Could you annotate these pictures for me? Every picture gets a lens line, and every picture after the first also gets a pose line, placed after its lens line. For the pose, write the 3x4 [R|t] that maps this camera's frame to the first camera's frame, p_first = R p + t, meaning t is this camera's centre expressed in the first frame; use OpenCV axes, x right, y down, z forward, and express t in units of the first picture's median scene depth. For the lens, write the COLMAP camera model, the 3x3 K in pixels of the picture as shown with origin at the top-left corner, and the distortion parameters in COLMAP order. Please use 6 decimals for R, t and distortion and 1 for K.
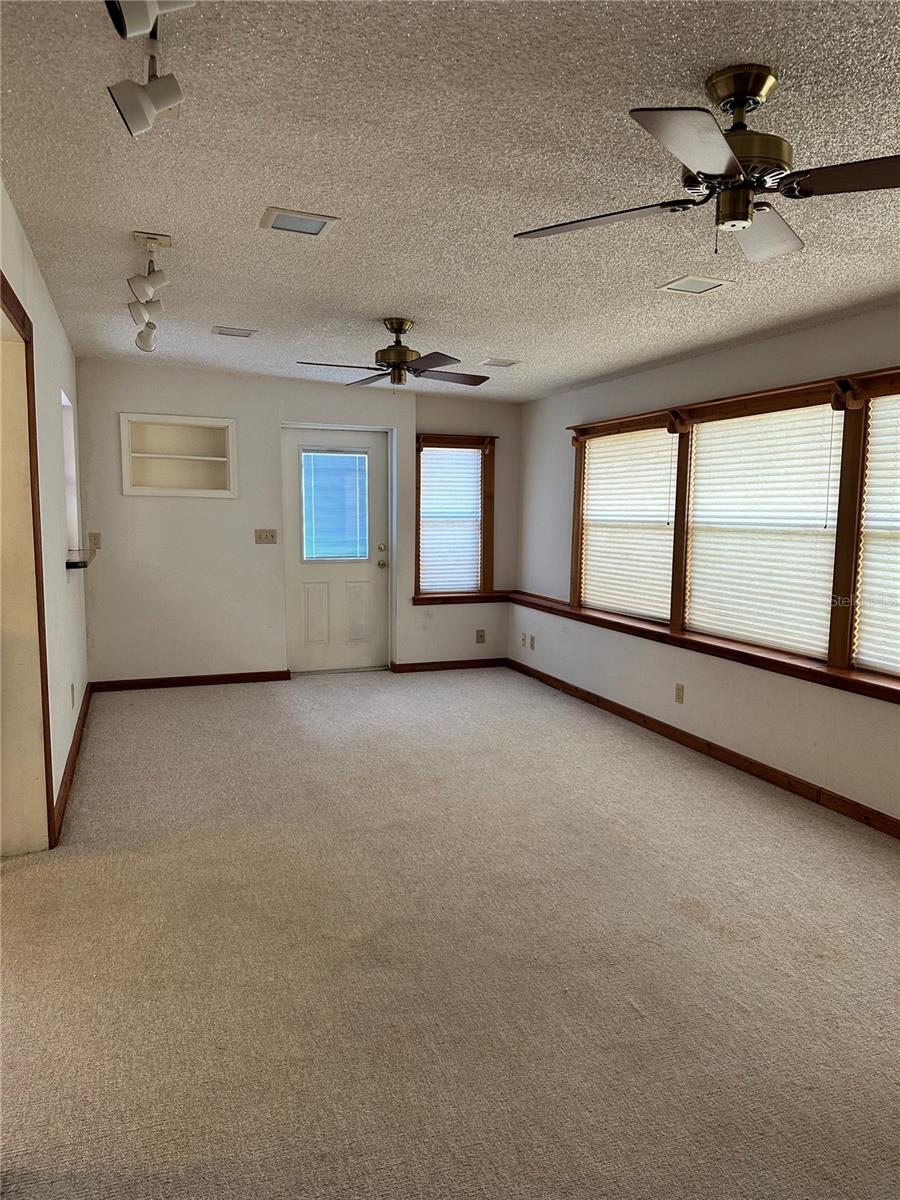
lens RADIAL K [[837.6, 0, 447.9], [0, 837.6, 601.8], [0, 0, 1]] dist [0.080532, -0.106405]
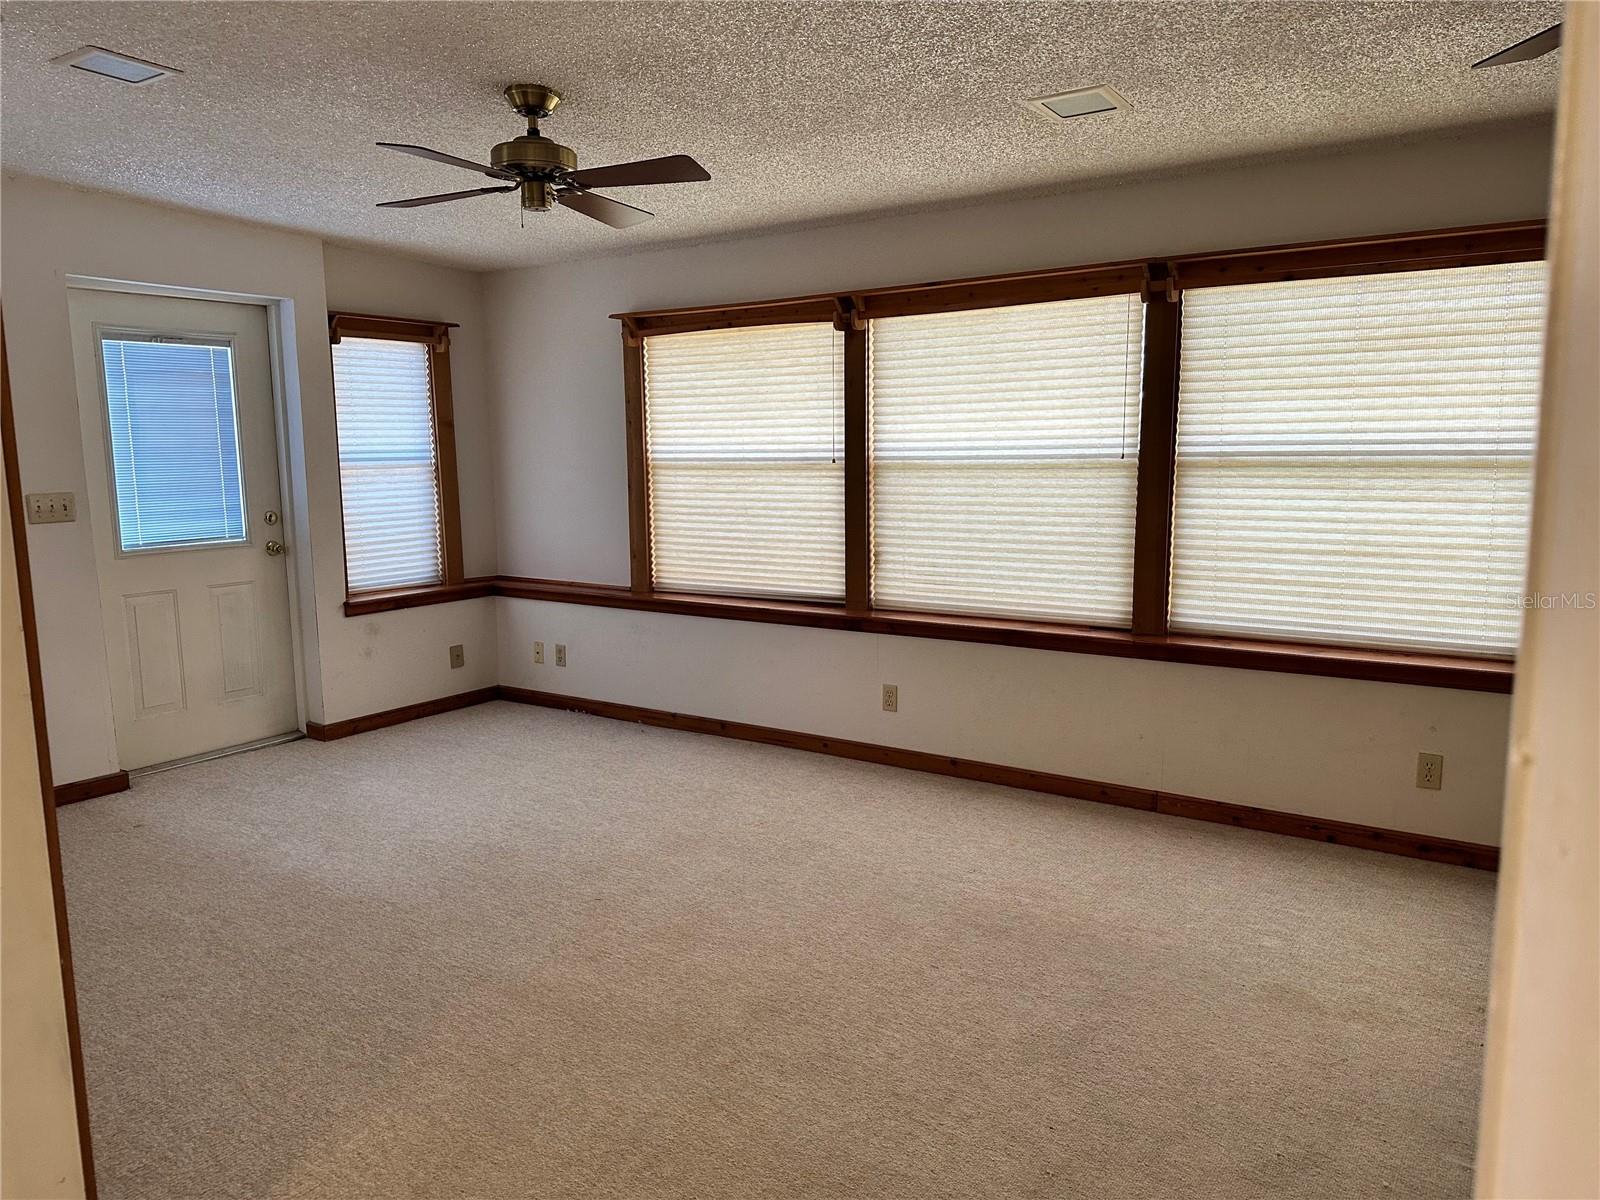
lens RADIAL K [[1116.8, 0, 807.8], [0, 1116.8, 600.8], [0, 0, 1]] dist [0.080532, -0.106405]
pose [[0.808902, -0.098376, 0.579655, -0.317954], [0.083577, 0.995130, 0.052259, -0.028338], [-0.581973, 0.006173, 0.813185, 0.269959]]
